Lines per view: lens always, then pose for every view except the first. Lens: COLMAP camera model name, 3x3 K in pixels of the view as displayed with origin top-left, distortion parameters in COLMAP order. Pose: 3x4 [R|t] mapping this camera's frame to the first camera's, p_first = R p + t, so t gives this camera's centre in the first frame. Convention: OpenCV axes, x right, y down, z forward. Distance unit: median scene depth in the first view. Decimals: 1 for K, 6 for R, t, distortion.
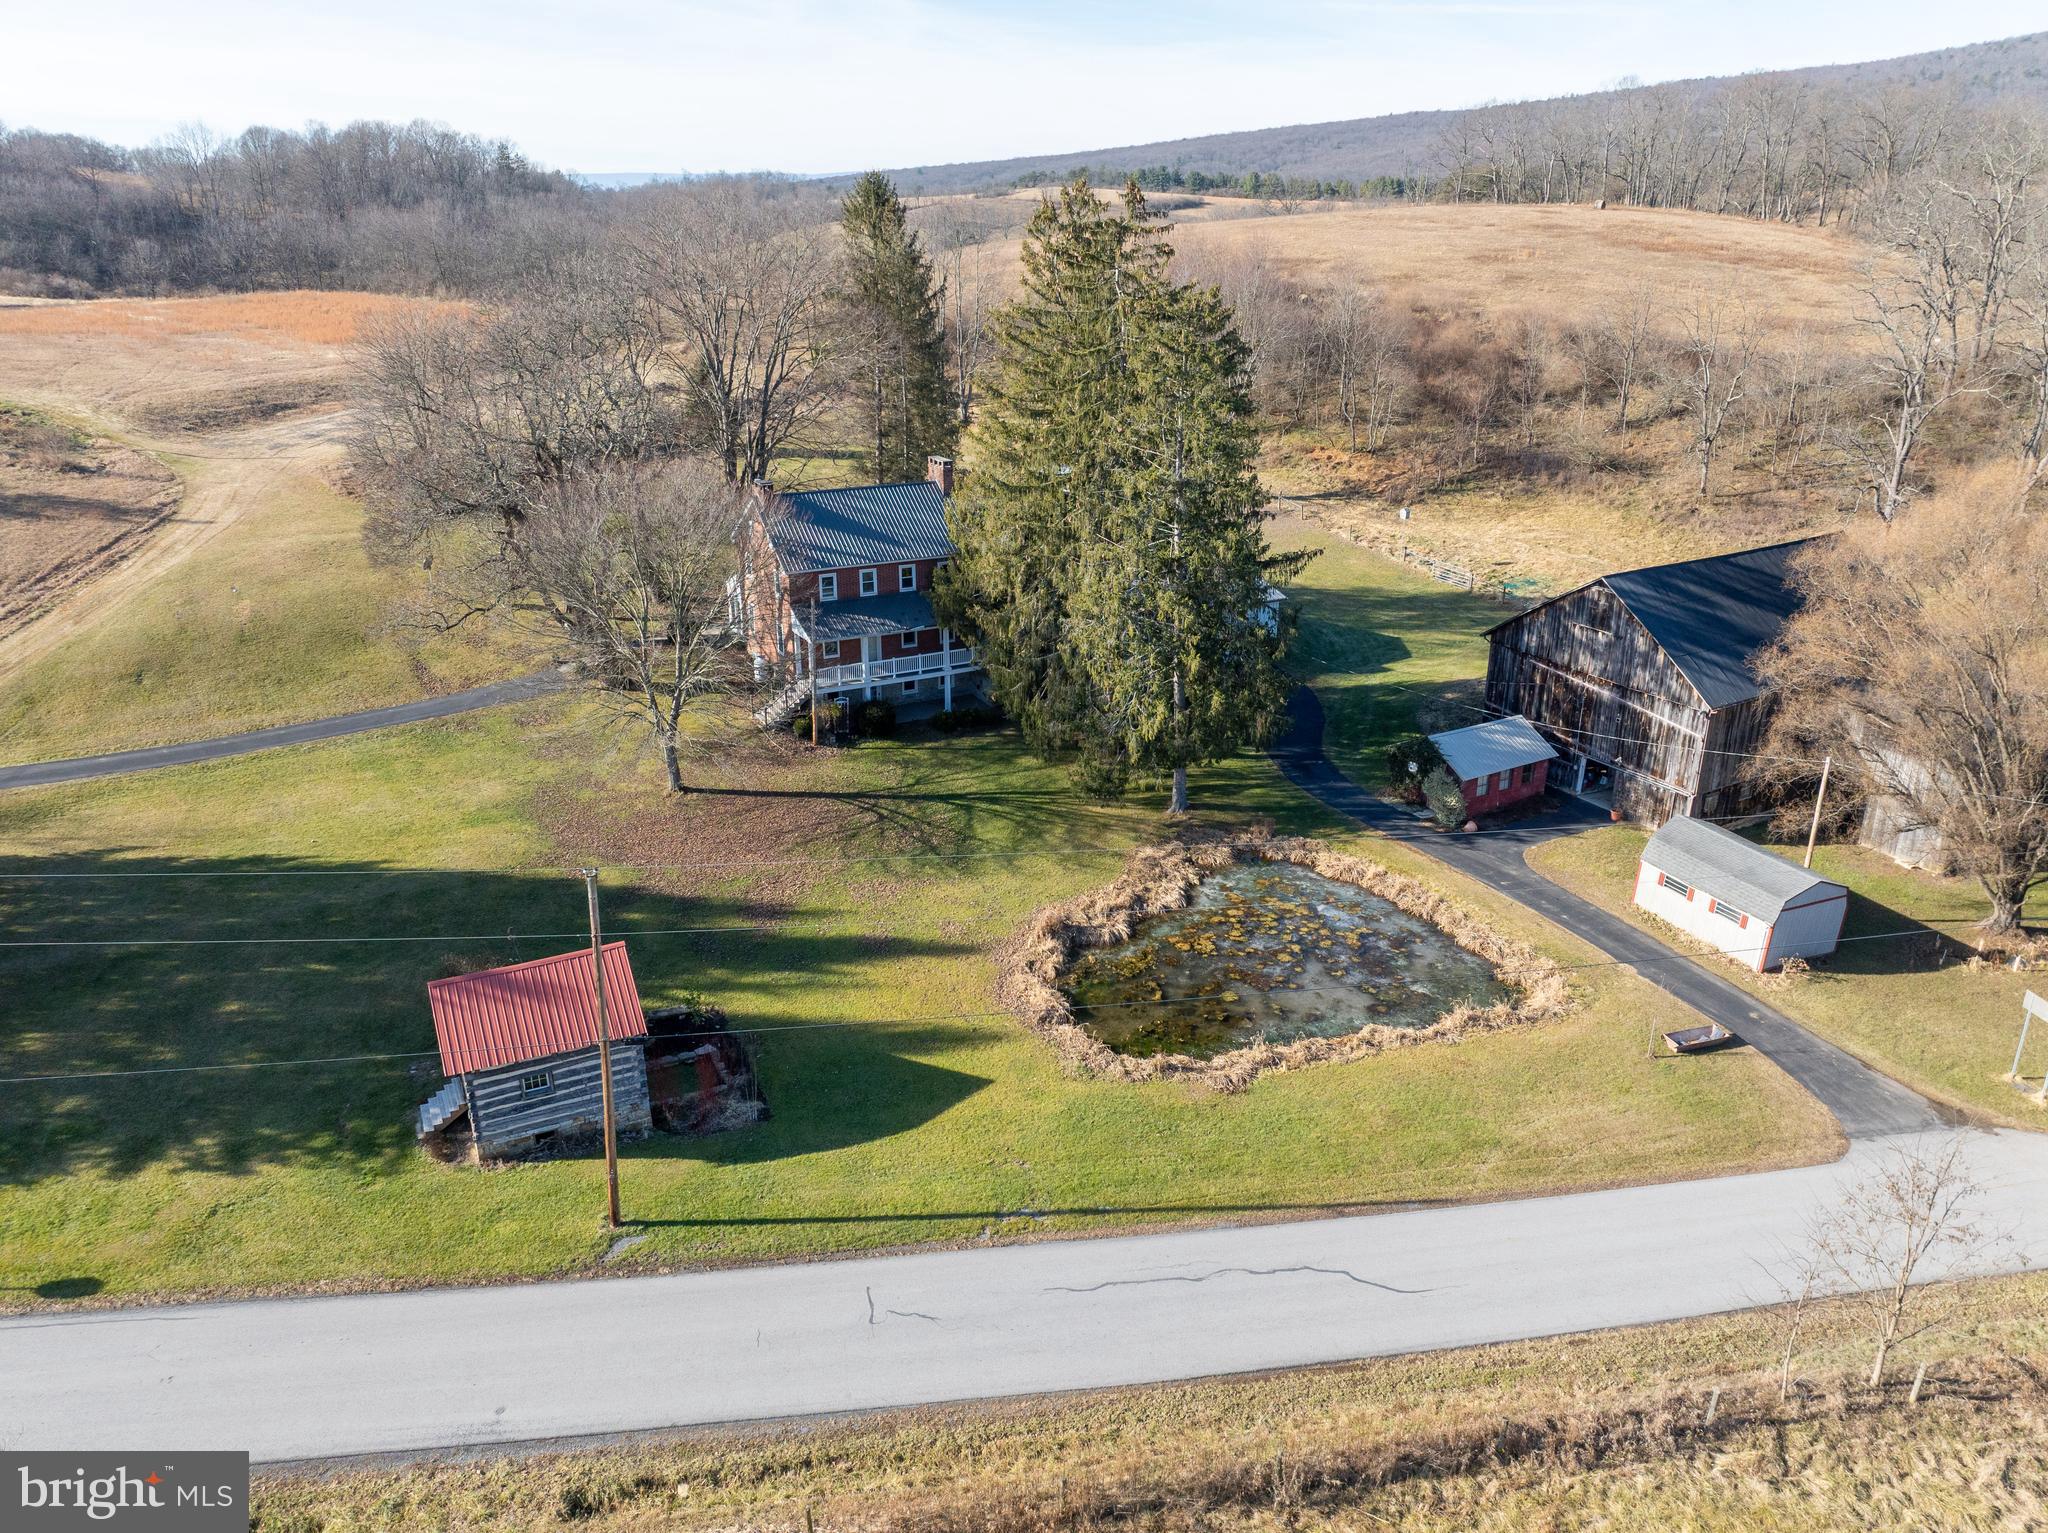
lens RADIAL K [[1442.3, 0, 1022.5], [0, 1442.3, 775.0], [0, 0, 1]] dist [-0.047447, 0.015547]
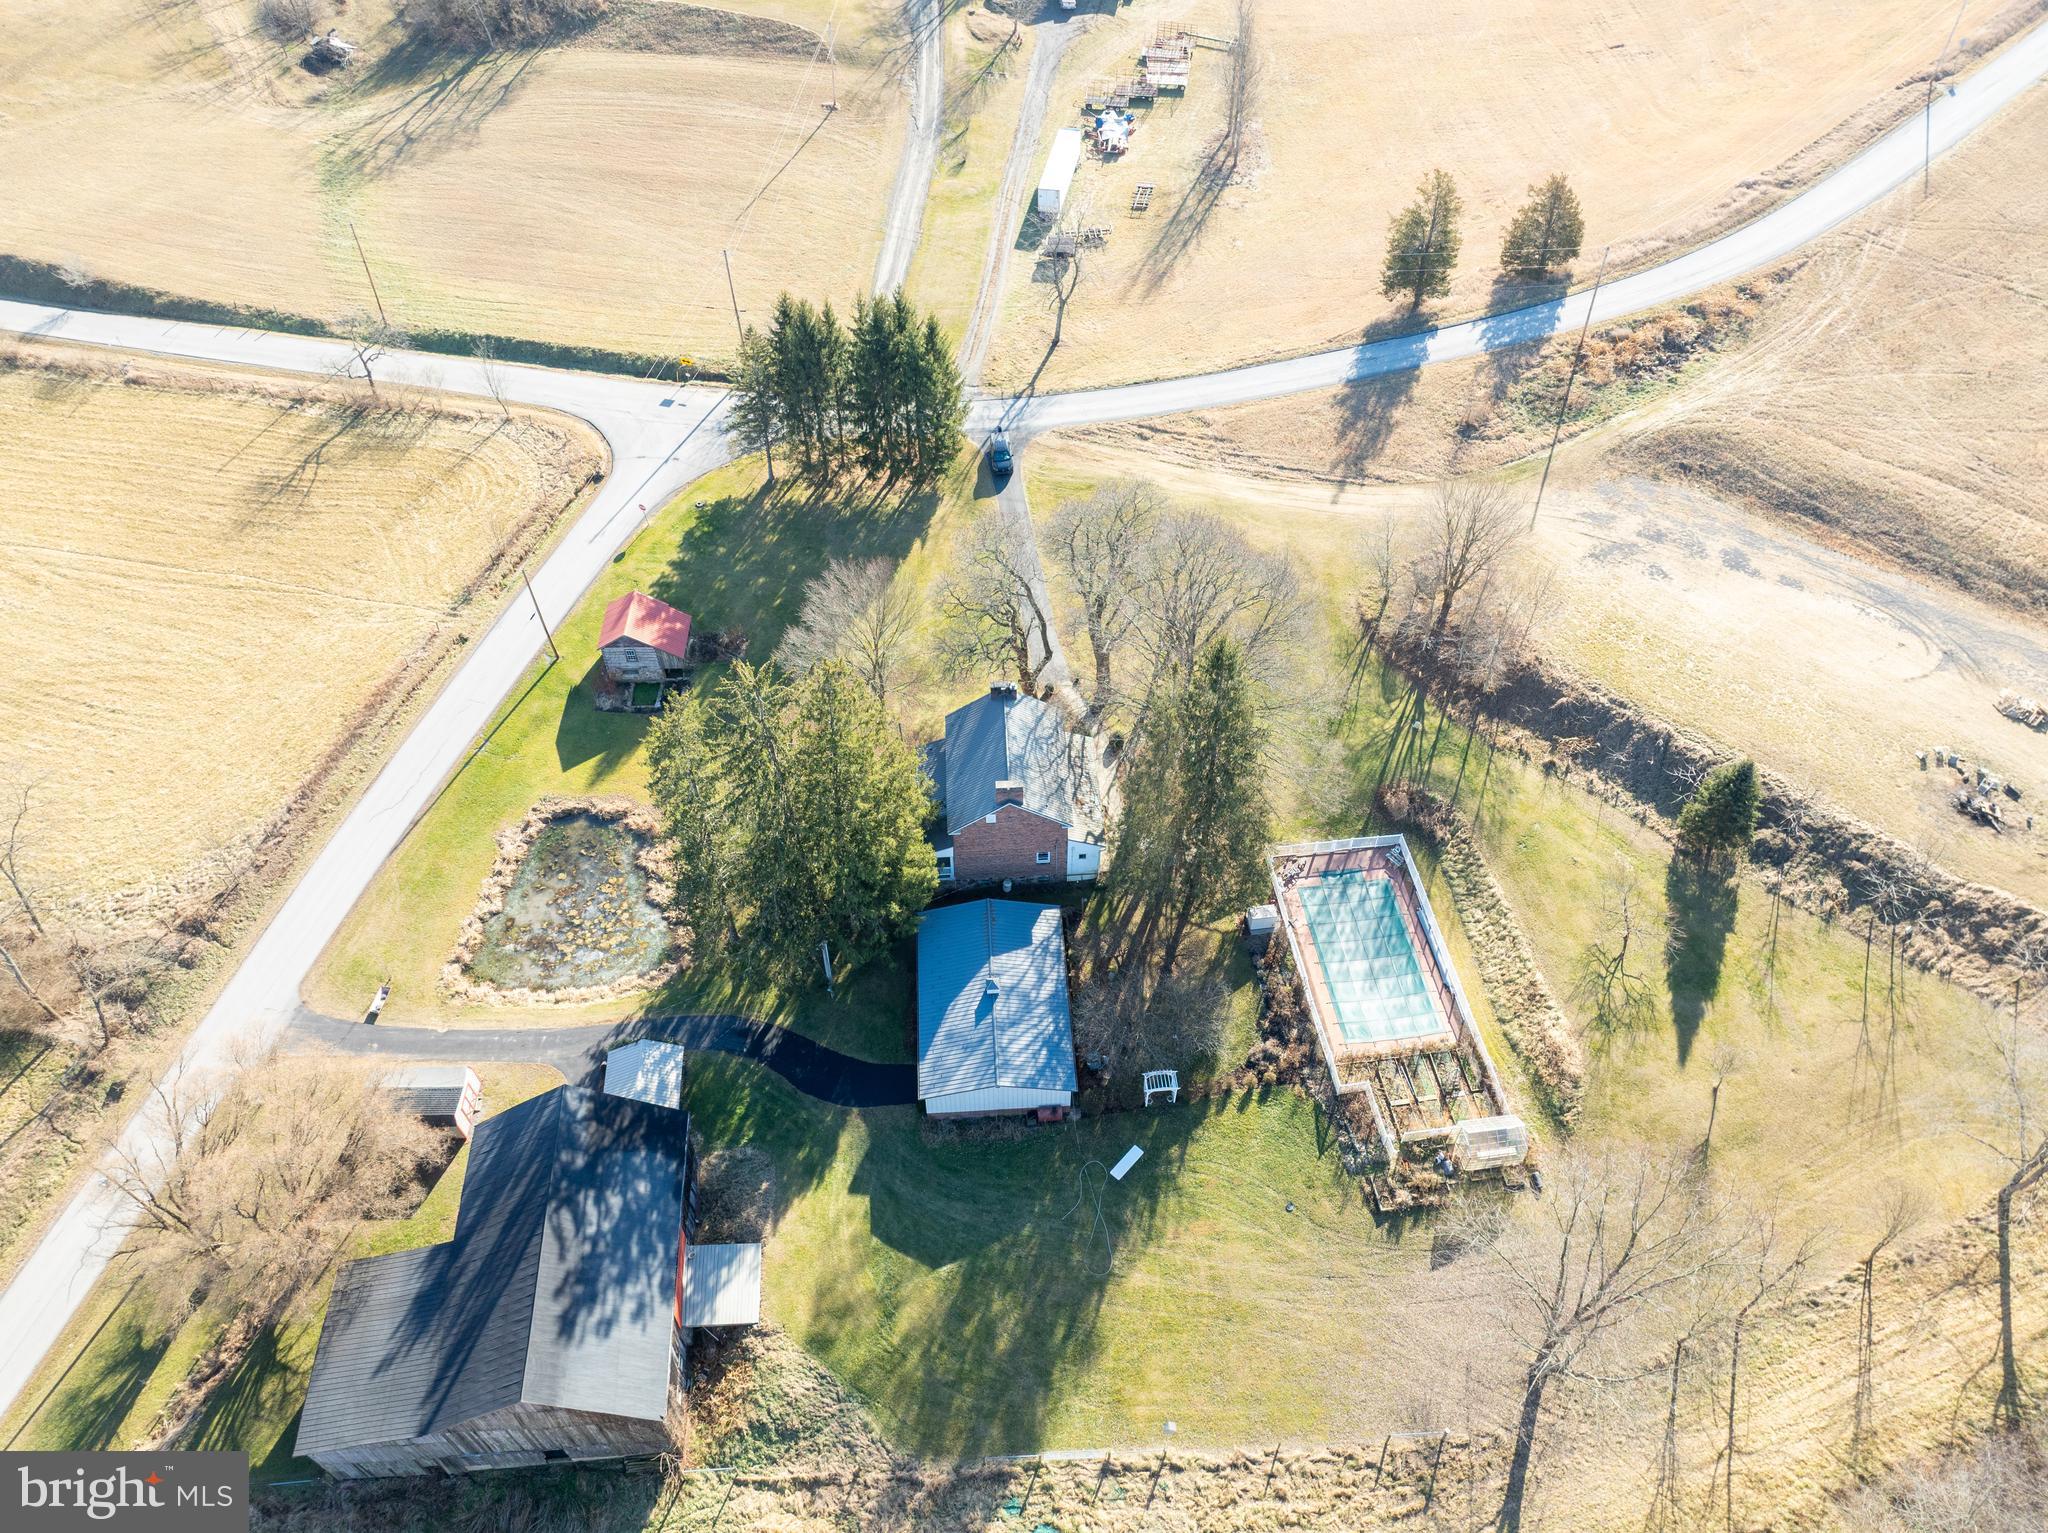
lens RADIAL K [[1442.3, 0, 1029.1], [0, 1442.3, 763.6], [0, 0, 1]] dist [-0.047447, 0.015547]
pose [[-0.421969, 0.675902, -0.604235, 0.825945], [-0.335959, 0.502452, 0.796664, -1.492711], [0.842065, 0.539165, 0.015056, 1.180385]]
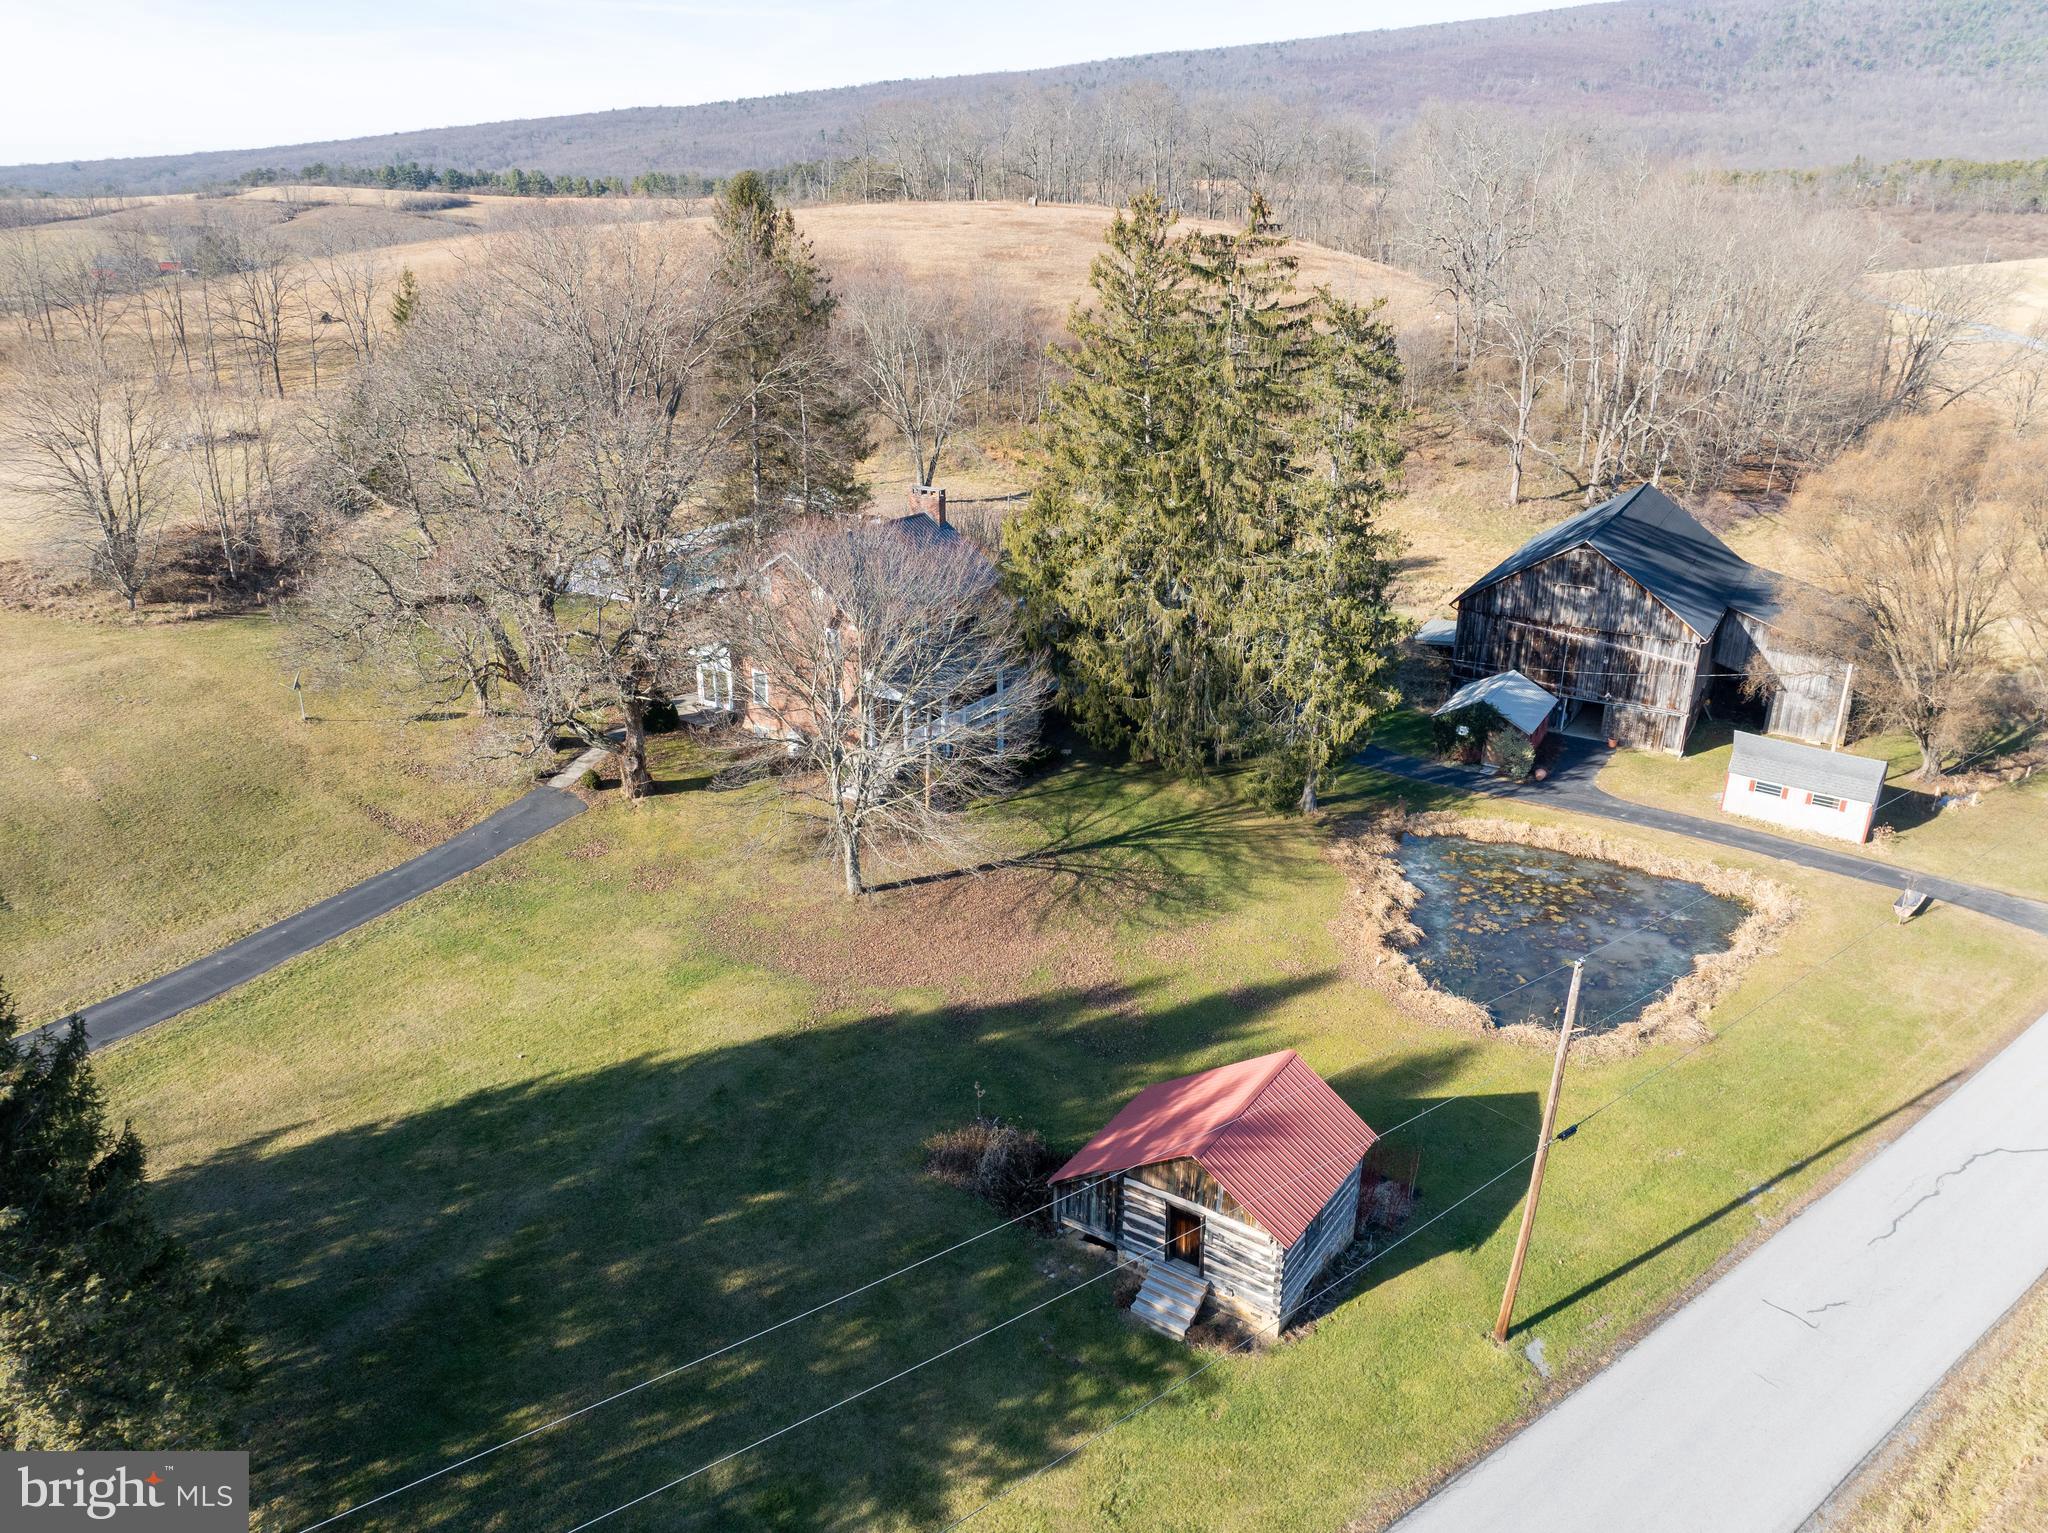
lens RADIAL K [[1442.3, 0, 1029.4], [0, 1442.3, 773.9], [0, 0, 1]] dist [-0.047447, 0.015547]
pose [[0.876873, -0.174330, 0.448000, -0.536411], [0.173388, 0.983893, 0.043489, -0.081487], [-0.448365, 0.039543, 0.892975, 0.180798]]
